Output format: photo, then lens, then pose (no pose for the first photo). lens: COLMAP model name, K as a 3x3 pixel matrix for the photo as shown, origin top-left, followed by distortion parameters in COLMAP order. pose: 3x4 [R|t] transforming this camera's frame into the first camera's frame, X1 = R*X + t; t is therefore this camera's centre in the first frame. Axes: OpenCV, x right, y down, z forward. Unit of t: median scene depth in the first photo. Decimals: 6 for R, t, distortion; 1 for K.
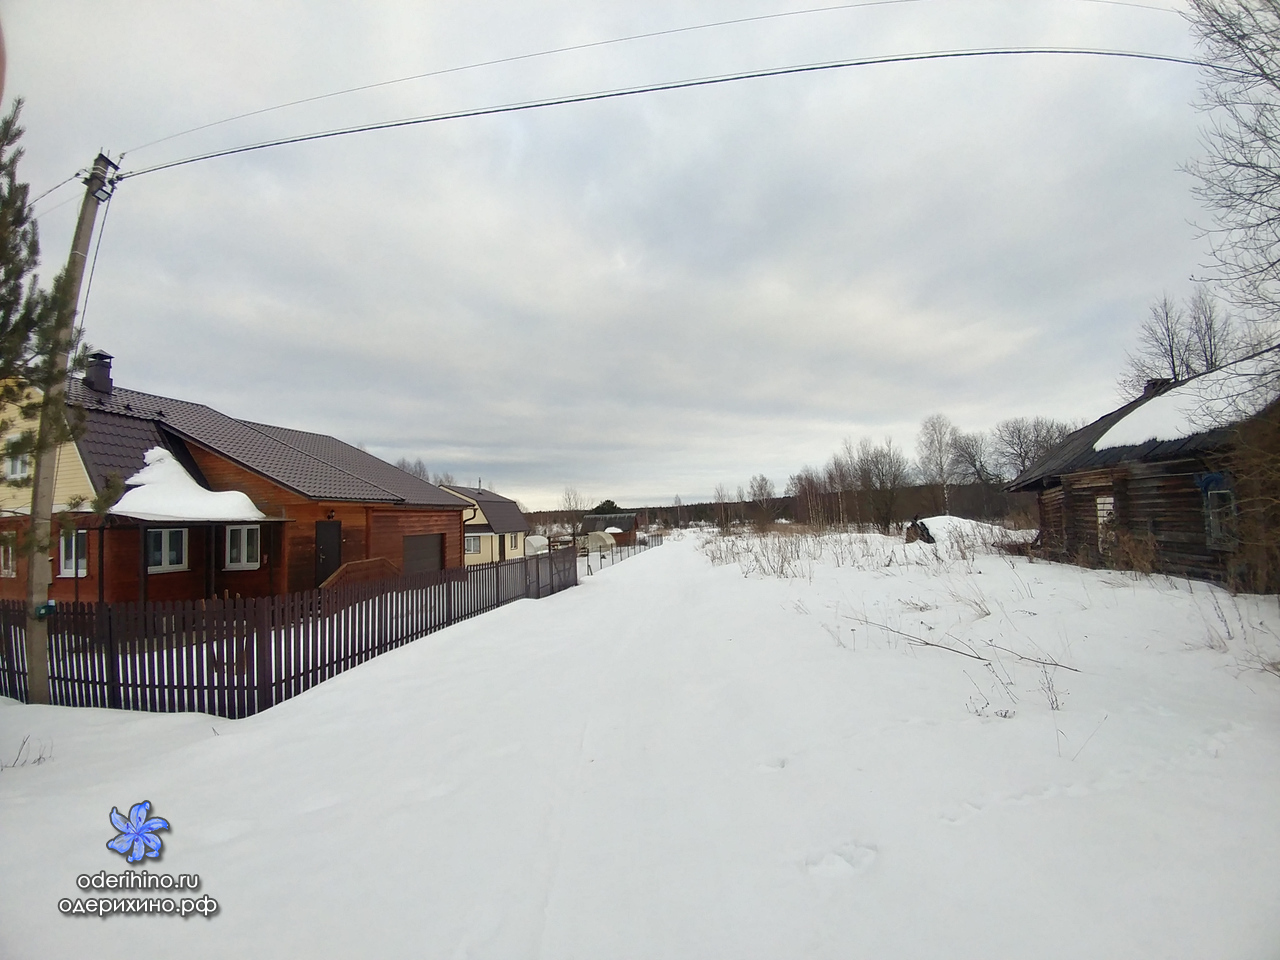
lens RADIAL K [[526.5, 0, 640.0], [0, 526.5, 480.0], [0, 0, 1]] dist [0.001048, -0.035814]
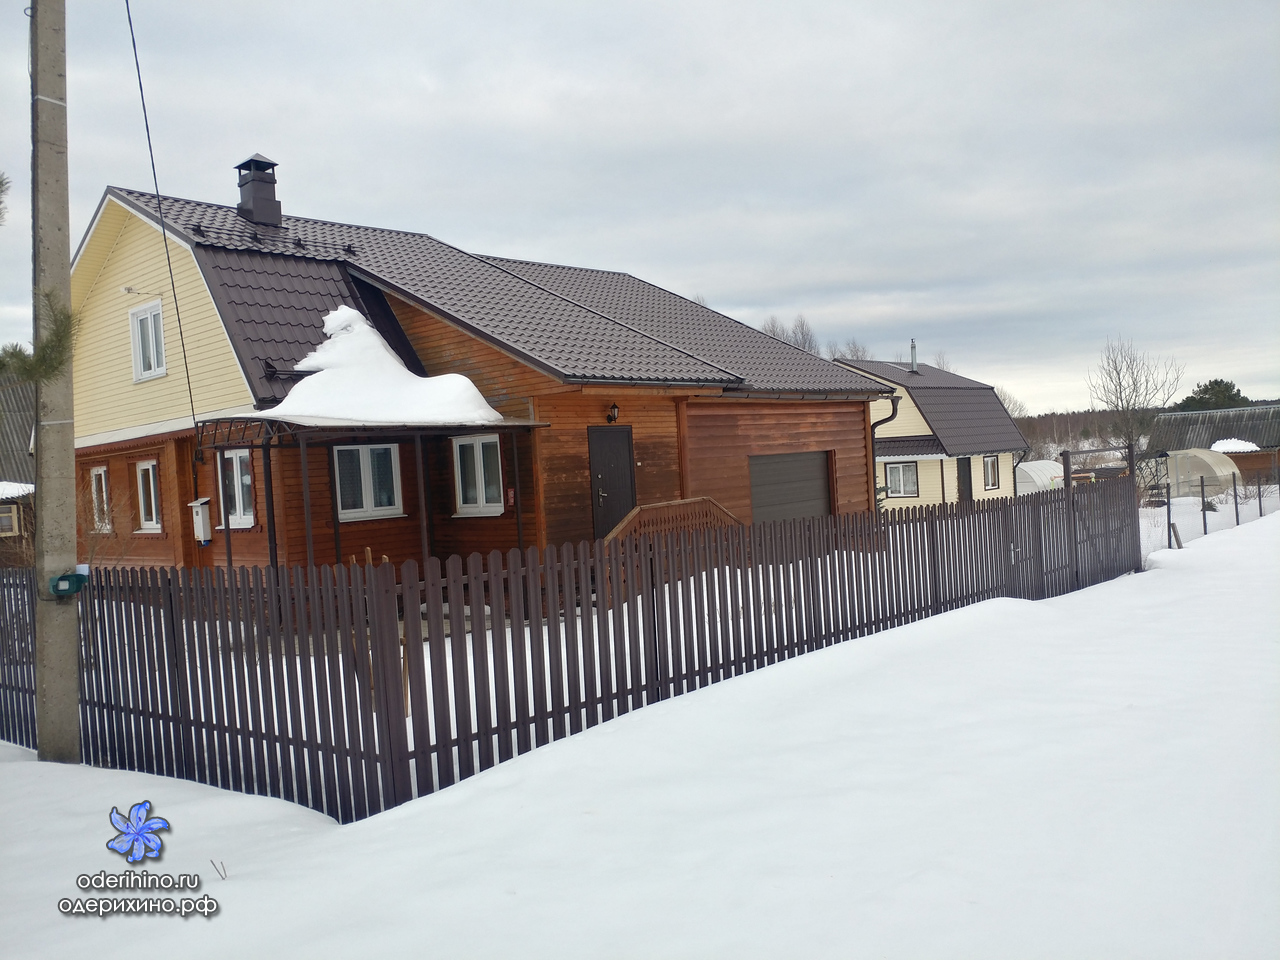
lens RADIAL K [[1044.8, 0, 636.1], [0, 1044.8, 496.7], [0, 0, 1]] dist [0.001096, -0.006684]
pose [[0.844419, 0.015086, -0.535471, -0.018313], [0.057243, 0.991339, 0.118199, 0.027542], [0.532616, -0.130461, 0.836241, 0.145018]]
